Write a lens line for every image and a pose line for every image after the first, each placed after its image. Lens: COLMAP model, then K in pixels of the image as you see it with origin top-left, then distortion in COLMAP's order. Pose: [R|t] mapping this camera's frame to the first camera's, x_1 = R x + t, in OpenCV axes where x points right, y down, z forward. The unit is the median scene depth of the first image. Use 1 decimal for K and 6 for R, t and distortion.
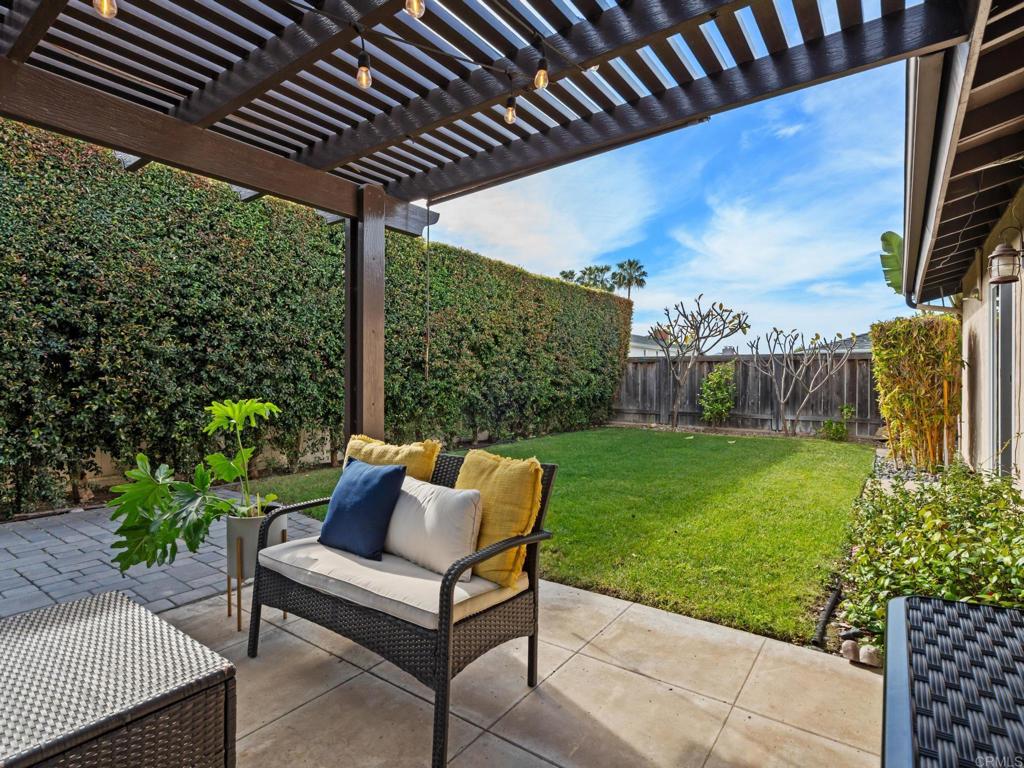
lens RADIAL K [[524.2, 0, 509.6], [0, 524.2, 381.6], [0, 0, 1]] dist [-0.007236, 0.001107]
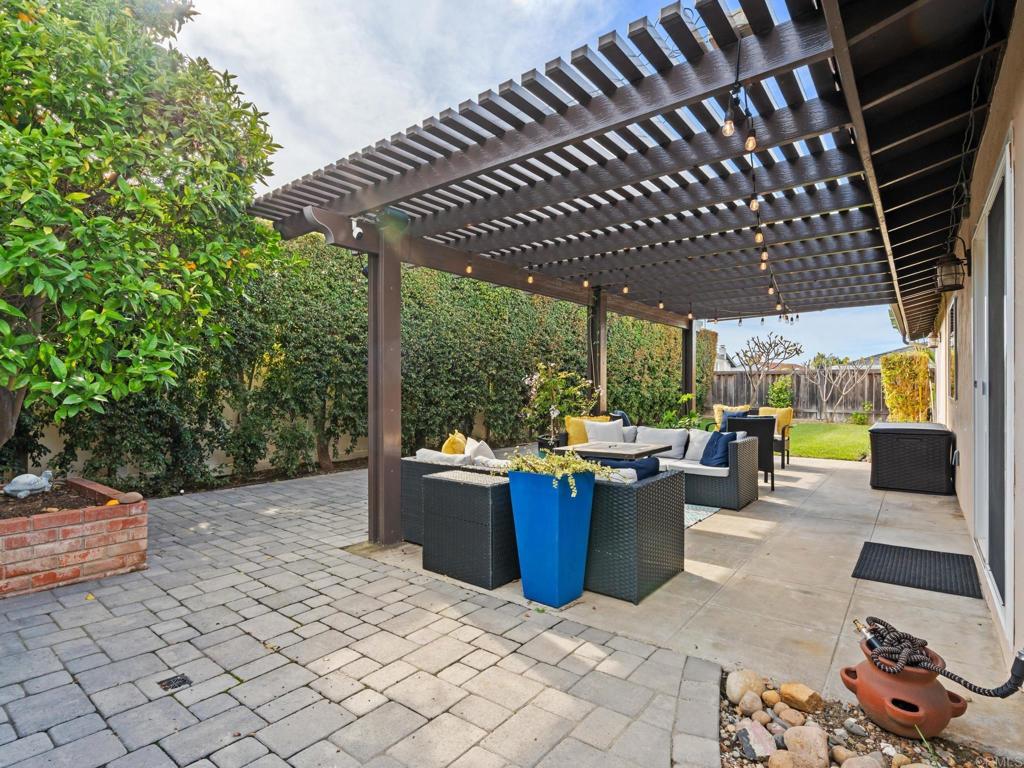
lens RADIAL K [[524.2, 0, 506.1], [0, 524.2, 386.8], [0, 0, 1]] dist [-0.007236, 0.001107]
pose [[0.999553, -0.004258, -0.029608, -0.367188], [0.004158, 0.999985, -0.003464, -0.000896], [0.029622, 0.003339, 0.999556, -0.563108]]
